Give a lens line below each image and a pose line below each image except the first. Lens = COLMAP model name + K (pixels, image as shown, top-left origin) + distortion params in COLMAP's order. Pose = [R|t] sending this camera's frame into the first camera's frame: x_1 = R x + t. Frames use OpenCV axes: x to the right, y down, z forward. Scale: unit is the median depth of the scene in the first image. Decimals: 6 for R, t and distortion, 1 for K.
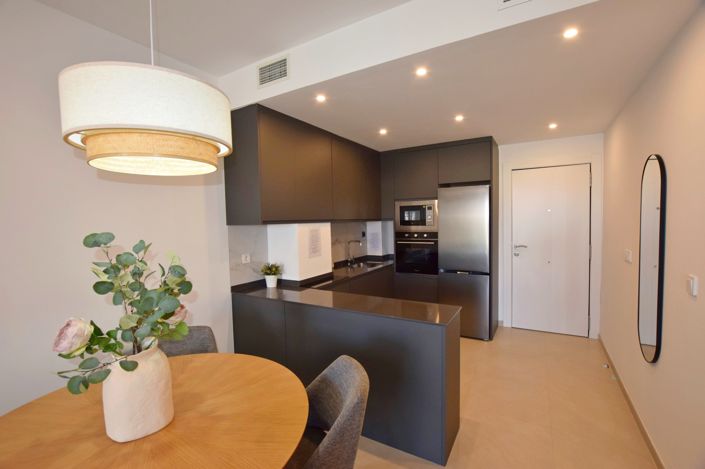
lens RADIAL K [[313.6, 0, 352.5], [0, 313.6, 234.5], [0, 0, 1]] dist [-0.023216, 0.000032]
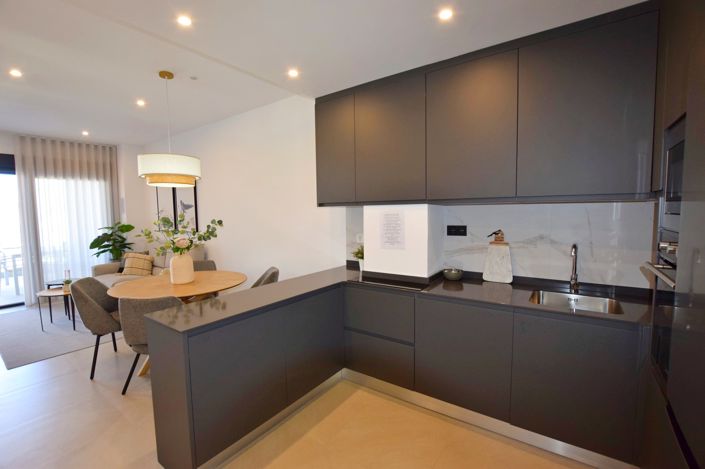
lens RADIAL K [[313.6, 0, 352.5], [0, 313.6, 234.5], [0, 0, 1]] dist [-0.023216, 0.000032]
pose [[-0.077026, 0.095782, -0.992418, 0.543873], [-0.032081, 0.994621, 0.098485, -0.030578], [0.996513, 0.039423, -0.073539, 0.805219]]
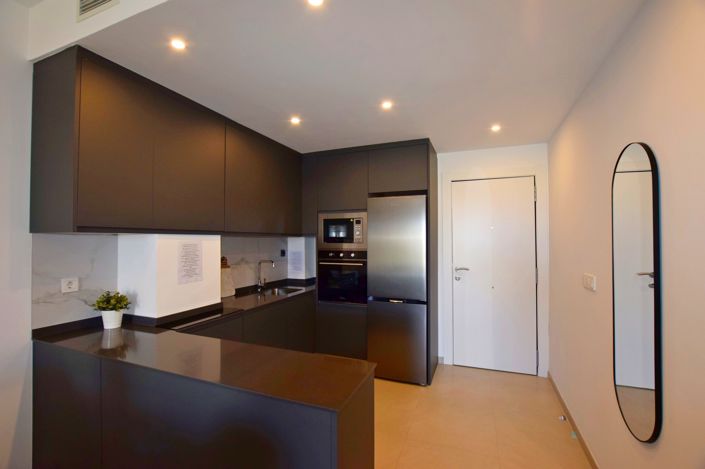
lens RADIAL K [[313.6, 0, 352.5], [0, 313.6, 234.5], [0, 0, 1]] dist [-0.023216, 0.000032]
pose [[0.987258, 0.022758, 0.157493, 0.108987], [-0.012082, 0.997584, -0.068417, 0.006096], [-0.158669, 0.065642, 0.985147, 0.201728]]
